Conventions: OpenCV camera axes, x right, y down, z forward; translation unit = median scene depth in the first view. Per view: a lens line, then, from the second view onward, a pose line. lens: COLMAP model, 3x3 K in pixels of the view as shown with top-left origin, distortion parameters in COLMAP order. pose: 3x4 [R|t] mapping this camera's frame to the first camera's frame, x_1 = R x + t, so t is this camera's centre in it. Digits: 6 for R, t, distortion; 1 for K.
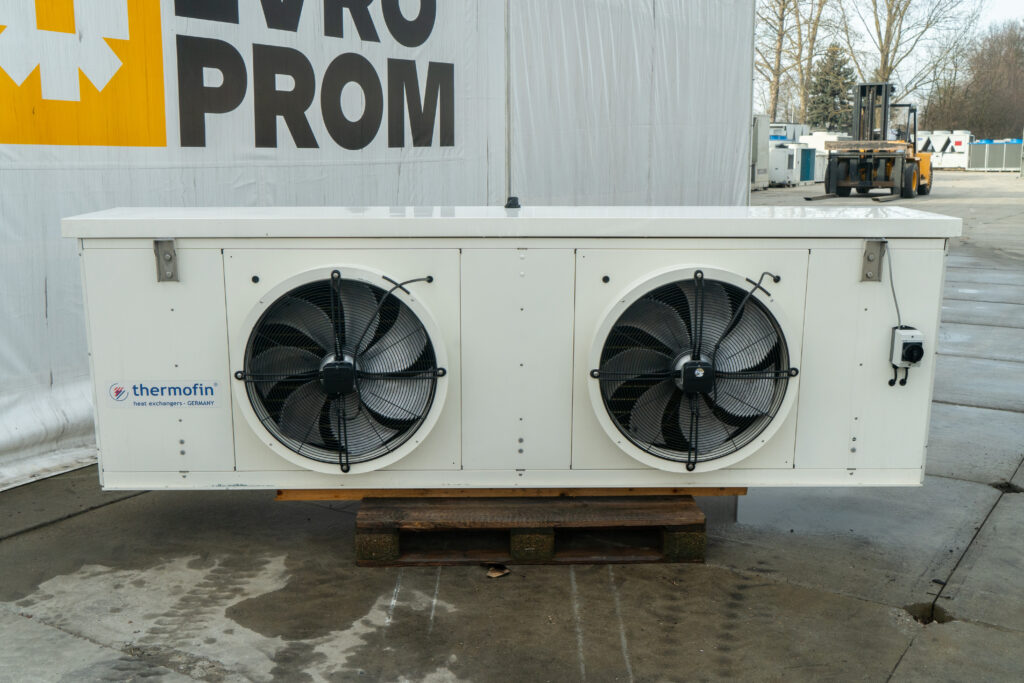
lens RADIAL K [[1130.9, 0, 512.0], [0, 1130.9, 341.5], [0, 0, 1]] dist [0.010388, 0.035222]
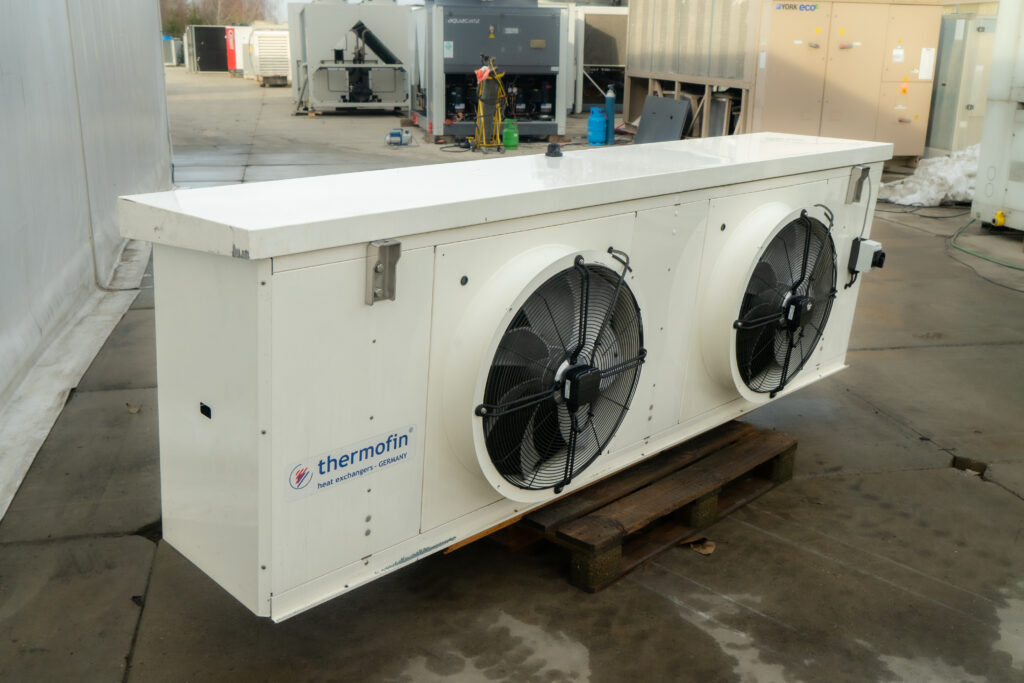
lens RADIAL K [[1022.4, 0, 512.0], [0, 1022.4, 341.5], [0, 0, 1]] dist [-0.004985, 0.020862]
pose [[0.711132, -0.188894, 0.677208, -0.642529], [0.109605, 0.981240, 0.158602, -0.114300], [-0.694462, -0.038562, 0.718495, 0.472300]]
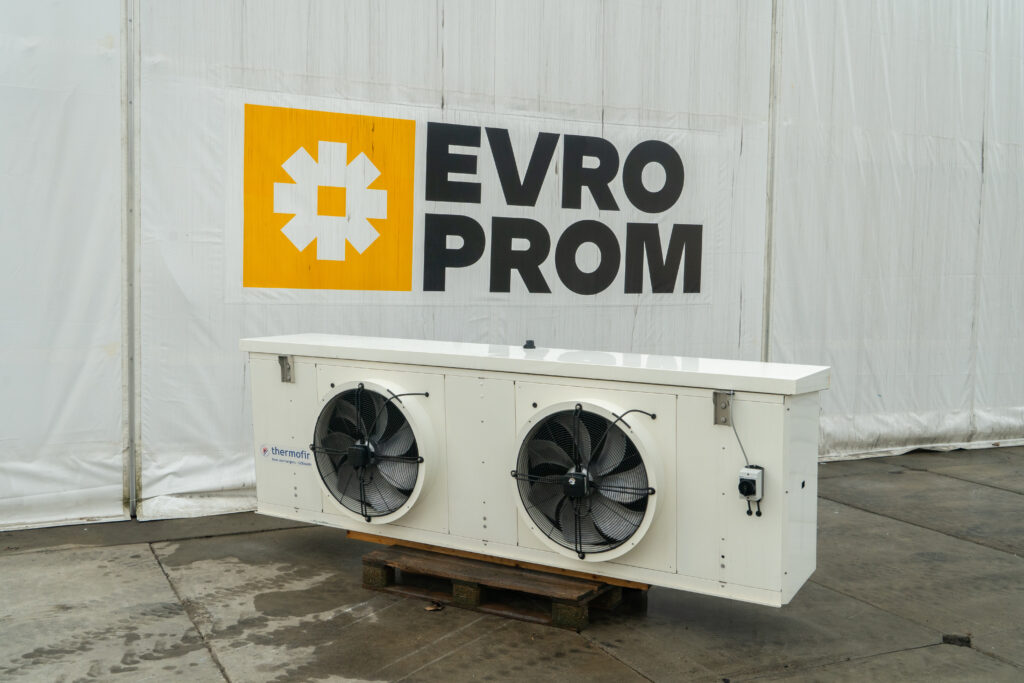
lens RADIAL K [[1095.5, 0, 512.0], [0, 1095.5, 341.5], [0, 0, 1]] dist [0.001801, 0.009065]
pose [[0.852644, 0.055475, -0.519538, 0.708724], [-0.109867, 0.991152, -0.074476, -0.028923], [0.510810, 0.120582, 0.851195, -0.128899]]
